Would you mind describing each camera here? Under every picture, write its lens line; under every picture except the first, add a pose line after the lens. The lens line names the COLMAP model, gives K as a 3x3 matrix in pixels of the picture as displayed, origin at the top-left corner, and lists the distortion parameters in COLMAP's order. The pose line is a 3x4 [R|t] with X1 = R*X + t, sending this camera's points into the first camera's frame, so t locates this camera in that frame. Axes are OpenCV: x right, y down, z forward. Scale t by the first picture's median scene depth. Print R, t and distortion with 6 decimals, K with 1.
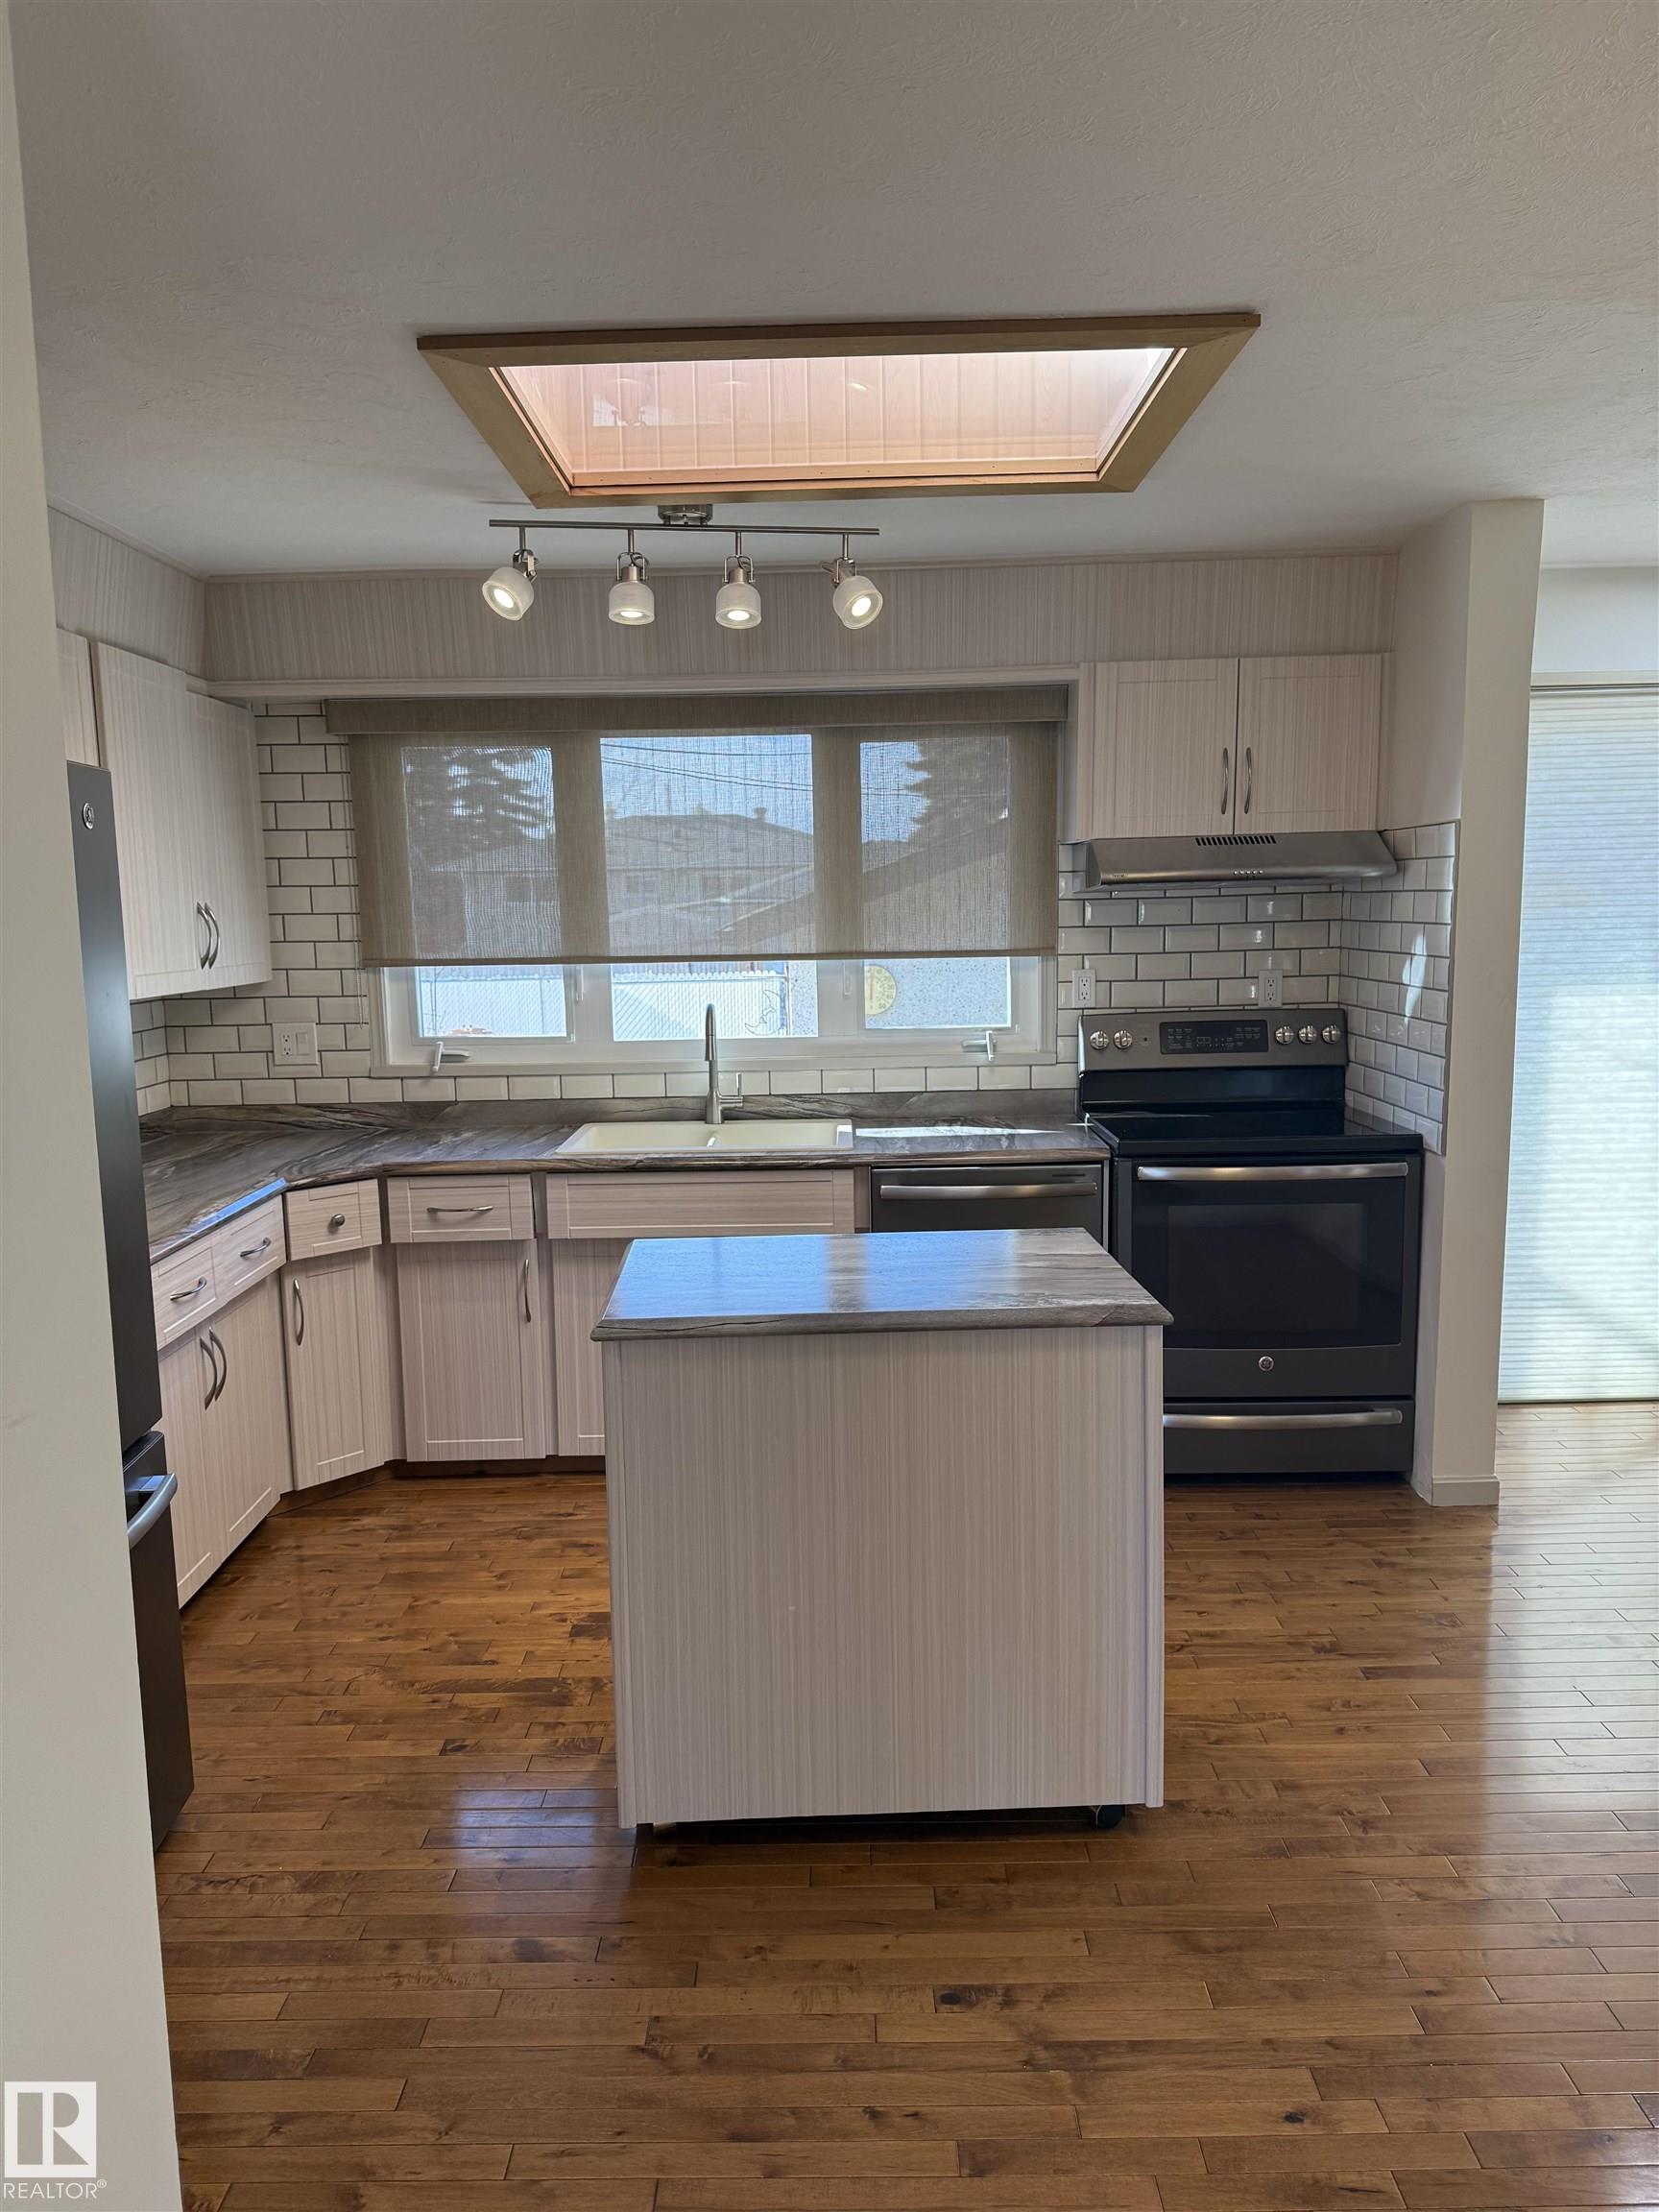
lens RADIAL K [[1539.5, 0, 823.0], [0, 1539.5, 1105.0], [0, 0, 1]] dist [0.111437, -0.201414]
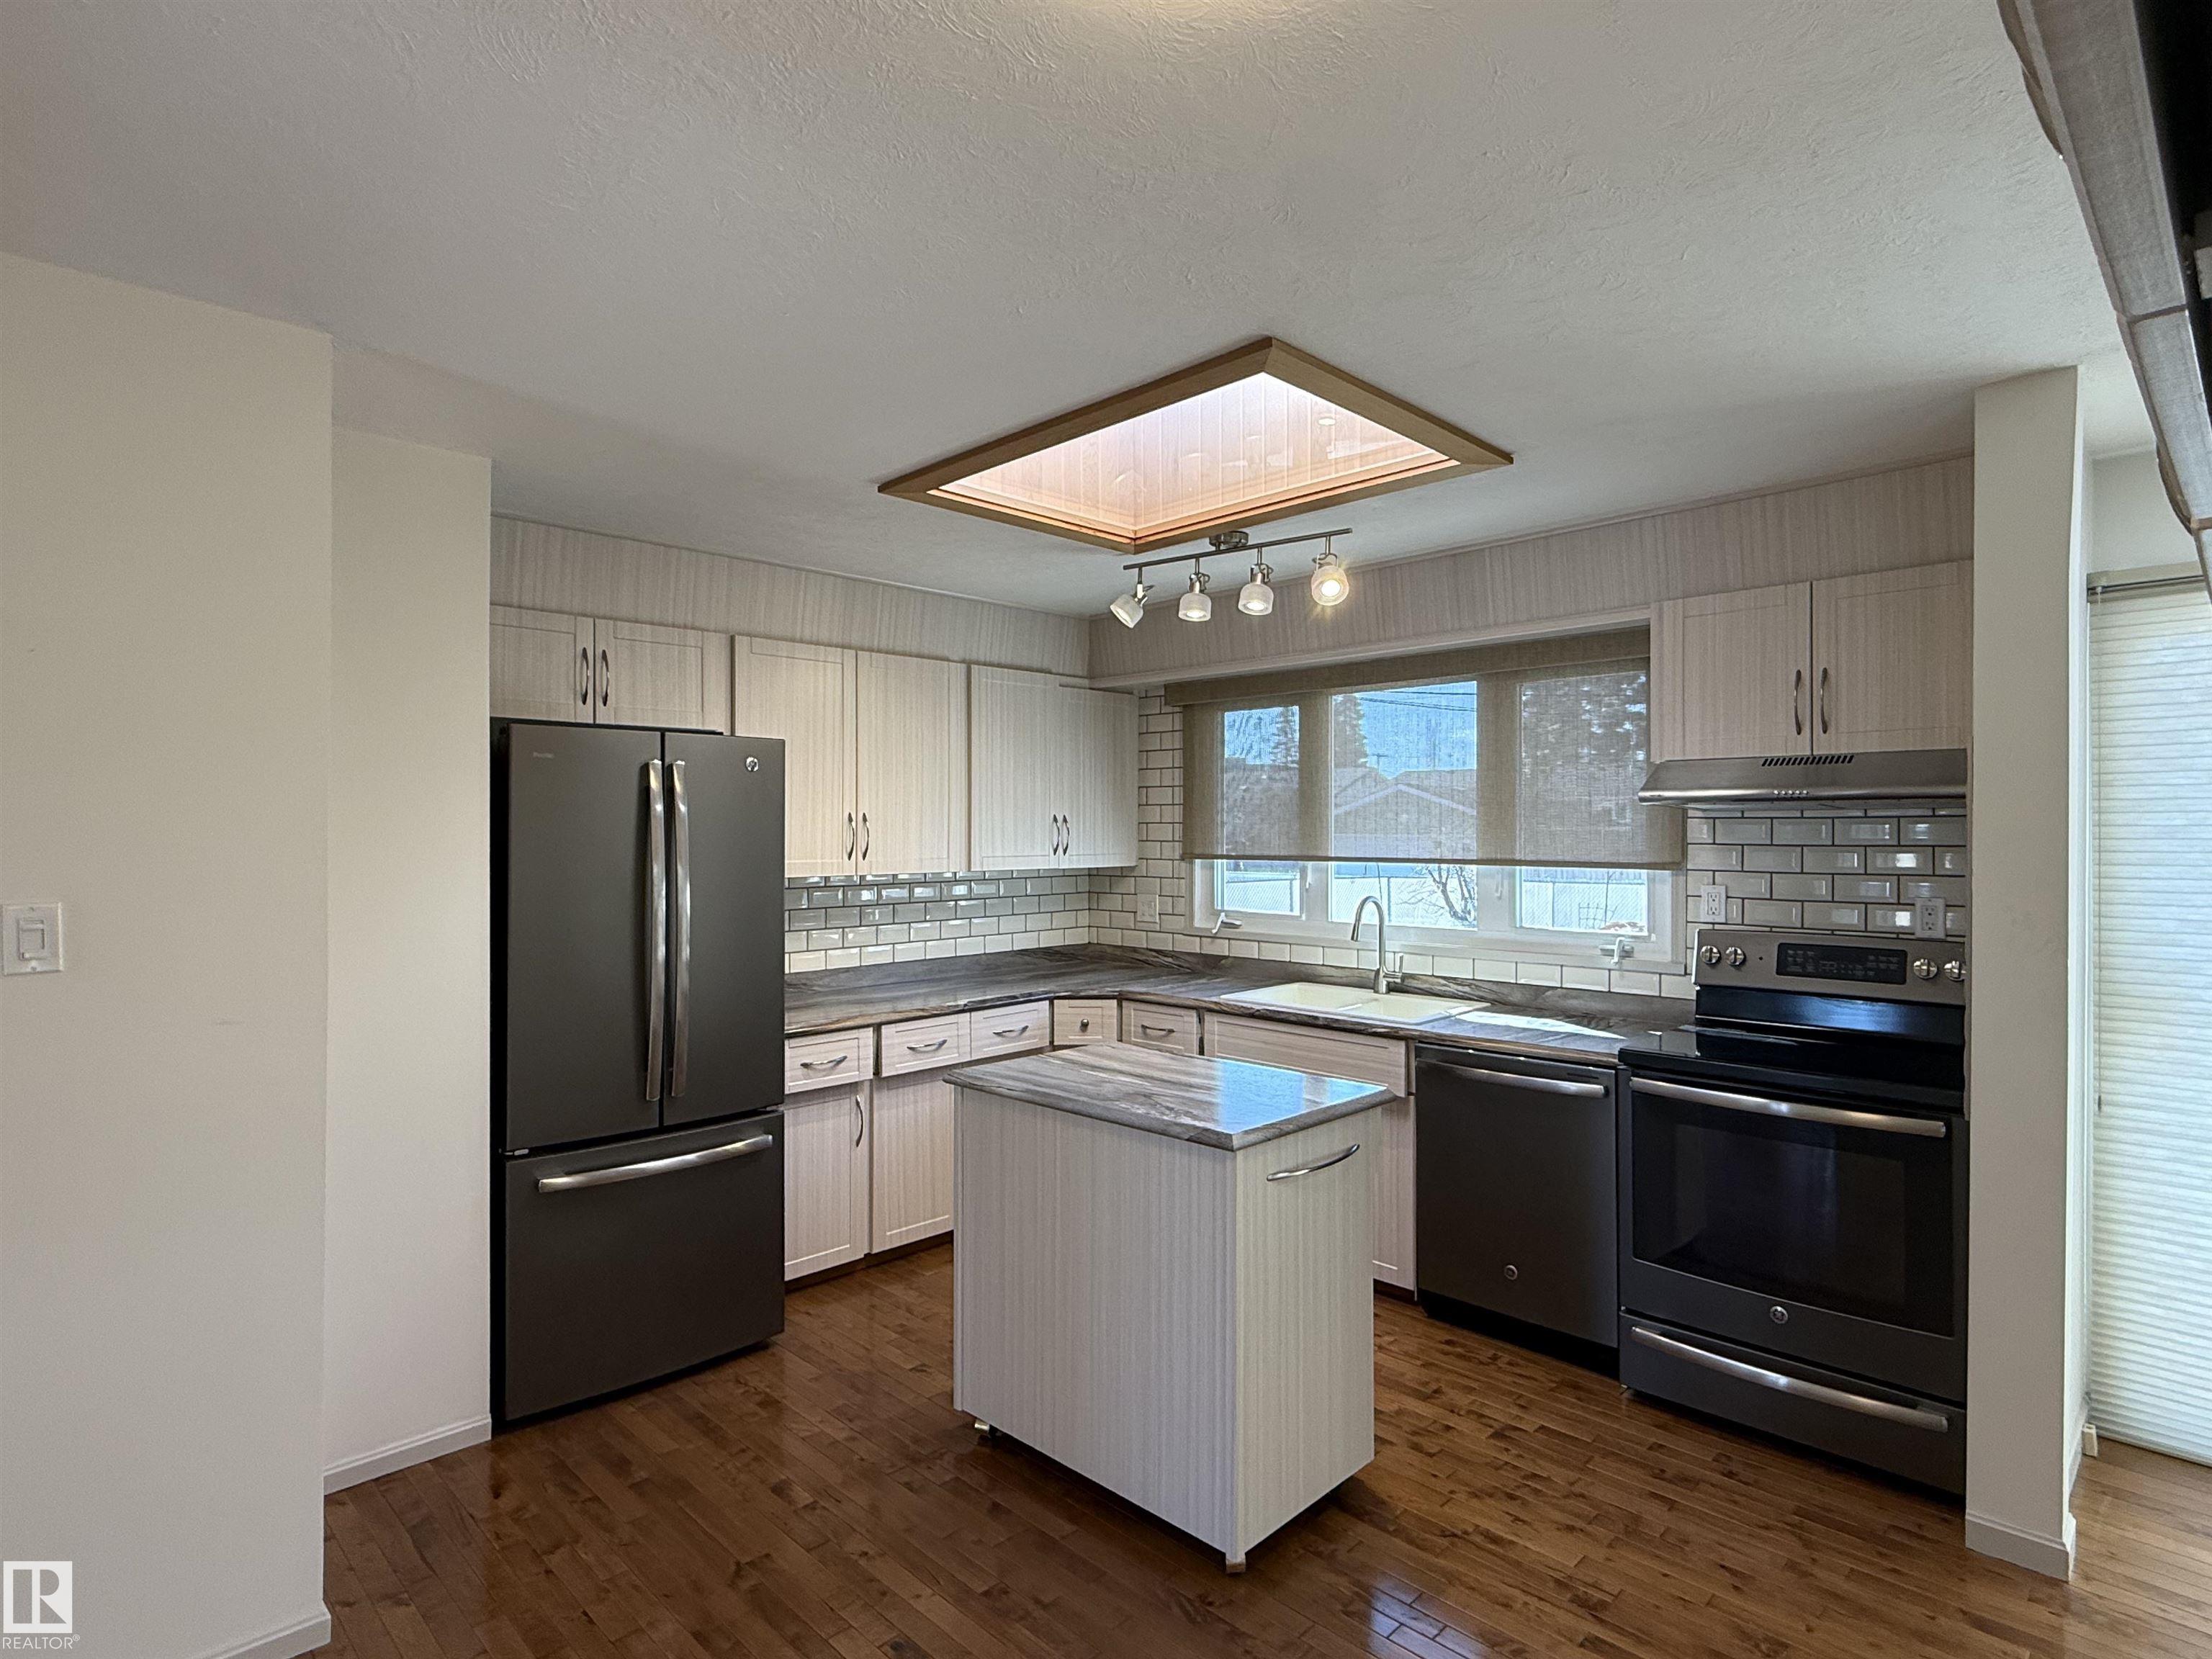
lens RADIAL K [[1162.0, 0, 1105.3], [0, 1162.0, 815.3], [0, 0, 1]] dist [-0.000148, 0.000924]
pose [[0.712283, 0.009577, -0.701827, 0.476394], [-0.103773, 0.990355, -0.091805, -0.023479], [0.694179, 0.138222, 0.706407, 0.183829]]
